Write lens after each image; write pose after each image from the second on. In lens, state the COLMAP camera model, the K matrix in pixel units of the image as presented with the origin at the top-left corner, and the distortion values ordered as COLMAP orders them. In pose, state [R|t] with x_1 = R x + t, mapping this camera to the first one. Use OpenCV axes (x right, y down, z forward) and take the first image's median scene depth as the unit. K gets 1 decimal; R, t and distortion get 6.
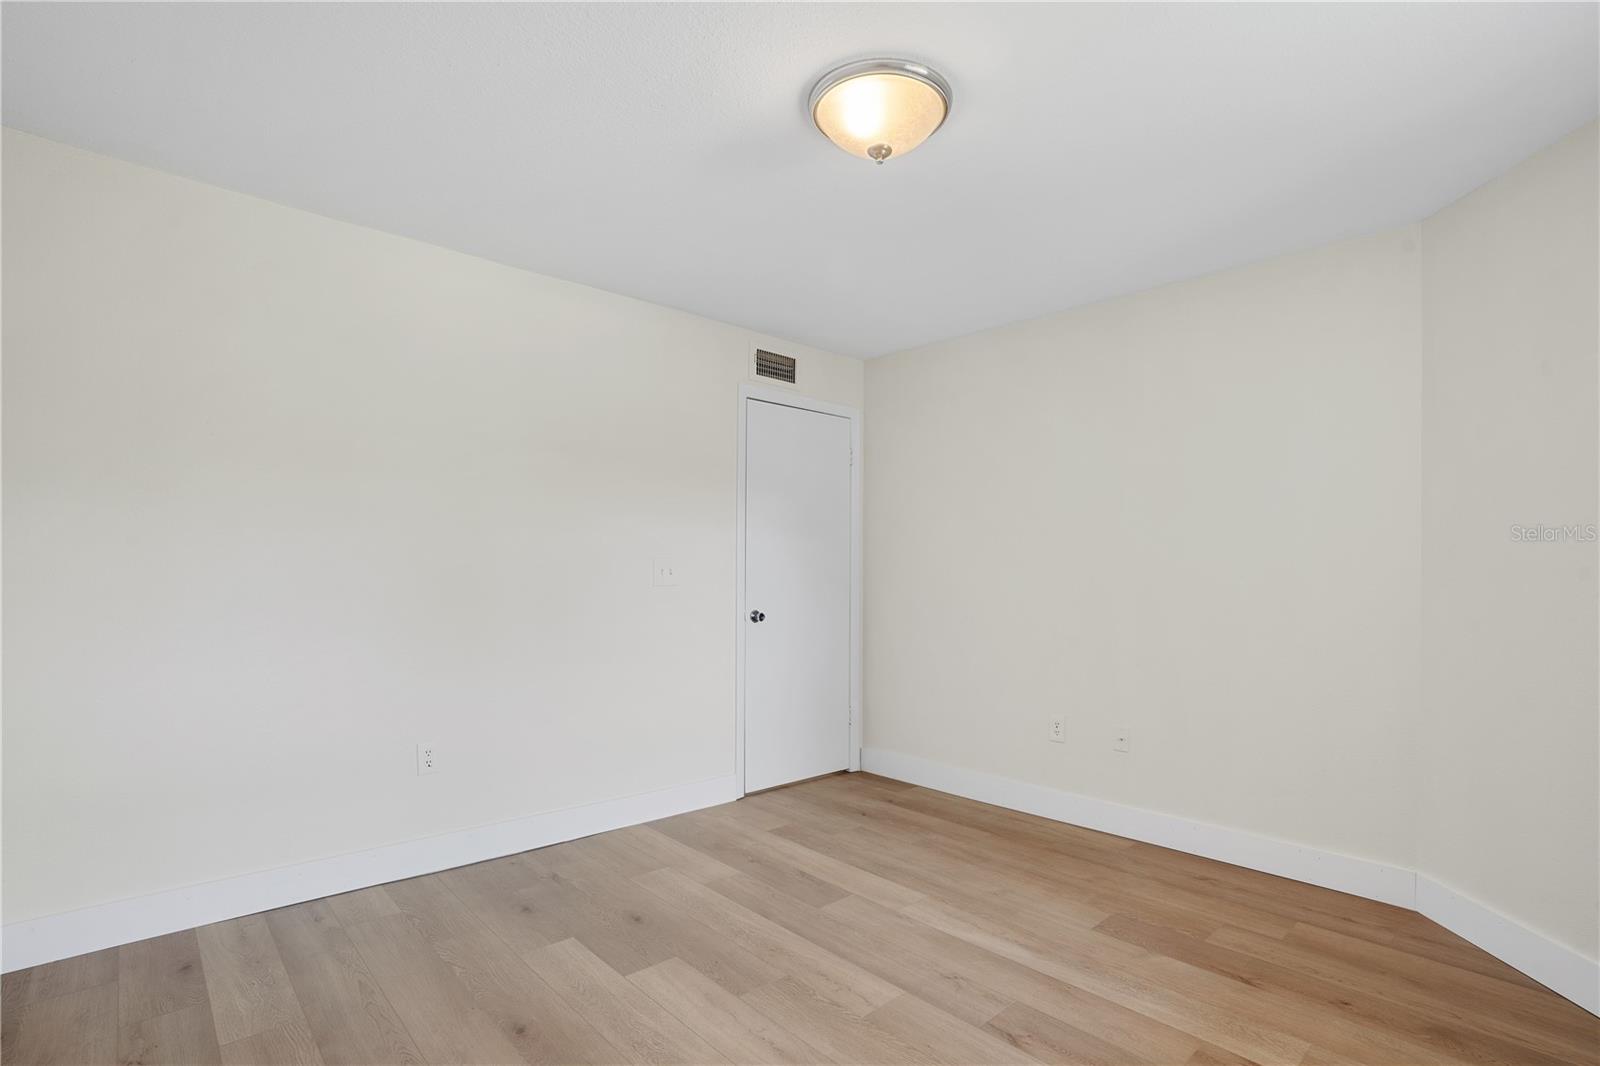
lens RADIAL K [[749.4, 0, 800.2], [0, 749.4, 536.0], [0, 0, 1]] dist [-0.009835, 0.004649]
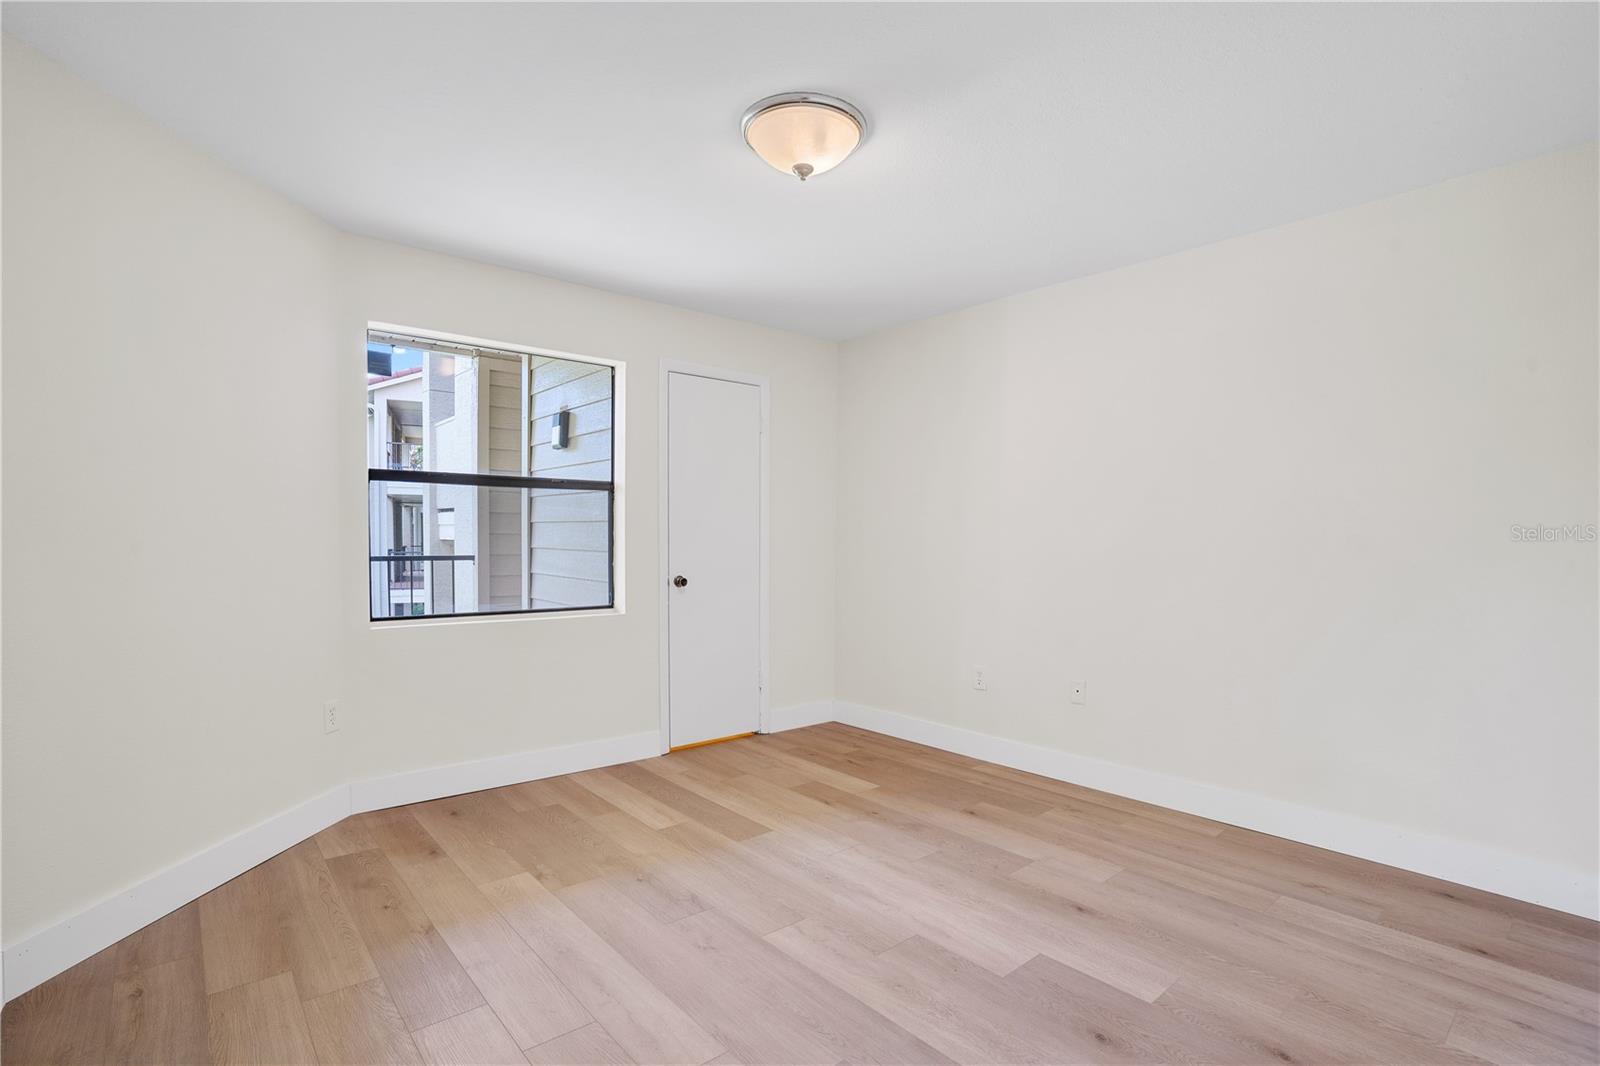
lens RADIAL K [[749.4, 0, 799.2], [0, 749.4, 535.8], [0, 0, 1]] dist [-0.009835, 0.004649]
pose [[-0.999348, -0.016403, 0.032171, 0.061621], [-0.017965, 0.998642, -0.048894, 0.092108], [-0.031326, -0.049440, -0.998286, 2.042587]]
